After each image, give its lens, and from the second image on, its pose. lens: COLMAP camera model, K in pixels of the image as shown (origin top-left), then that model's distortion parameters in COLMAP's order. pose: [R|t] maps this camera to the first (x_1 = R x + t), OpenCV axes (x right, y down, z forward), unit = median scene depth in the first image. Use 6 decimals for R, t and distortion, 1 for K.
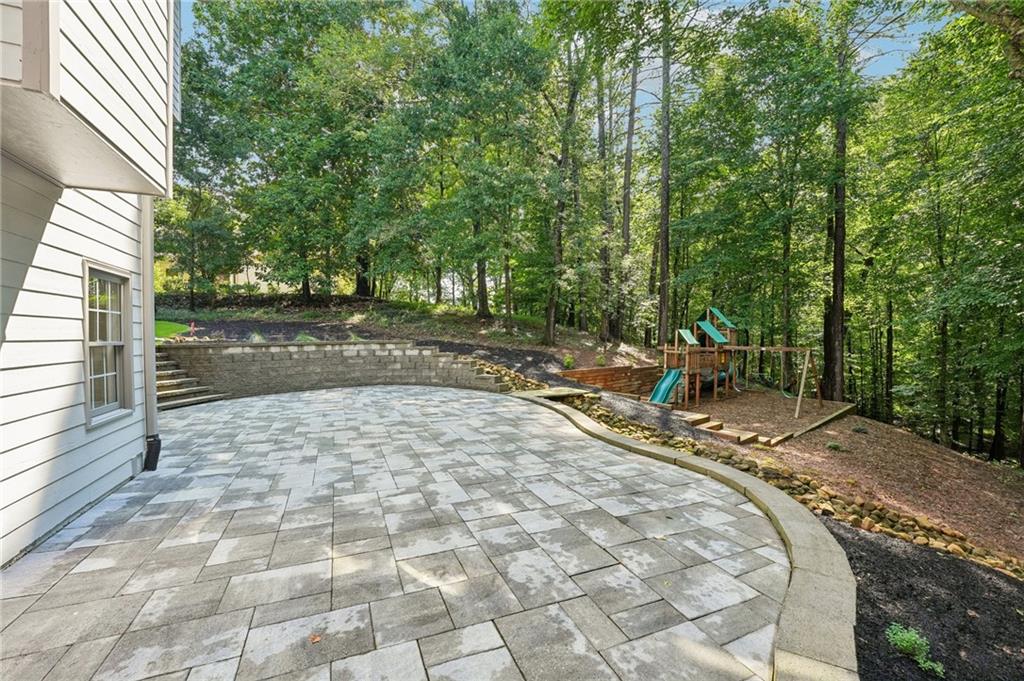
lens RADIAL K [[422.6, 0, 507.3], [0, 422.6, 341.0], [0, 0, 1]] dist [-0.026084, -0.000172]
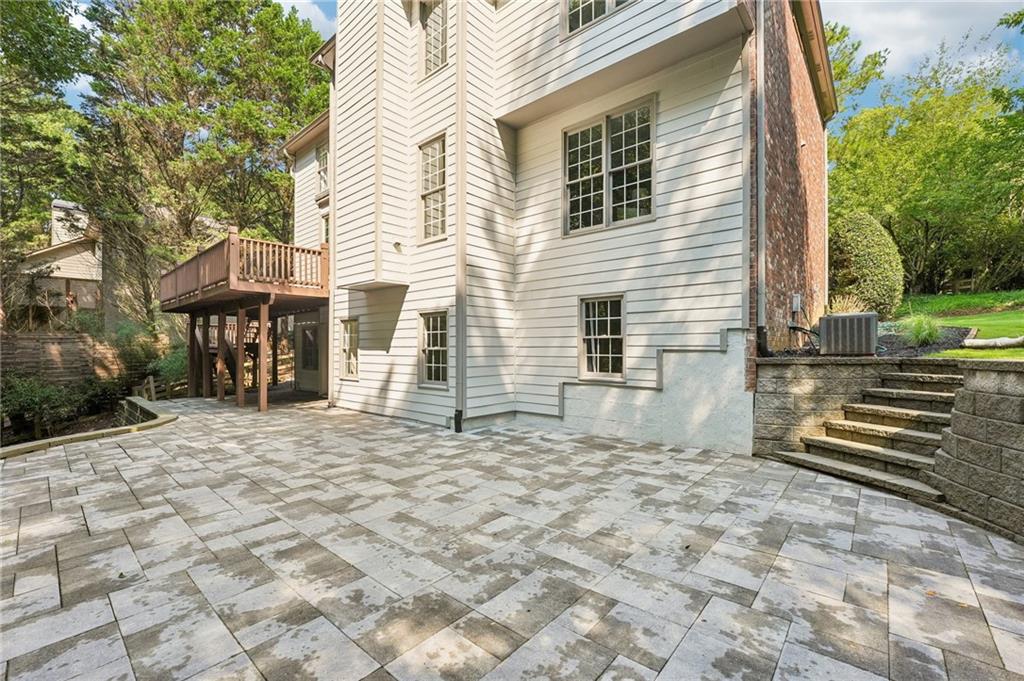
lens RADIAL K [[422.6, 0, 506.7], [0, 422.6, 344.5], [0, 0, 1]] dist [-0.026084, -0.000172]
pose [[-0.895564, 0.004722, -0.444907, -0.218949], [0.001533, 0.999970, 0.007527, -0.016657], [0.444930, 0.006058, -0.895545, 1.667467]]
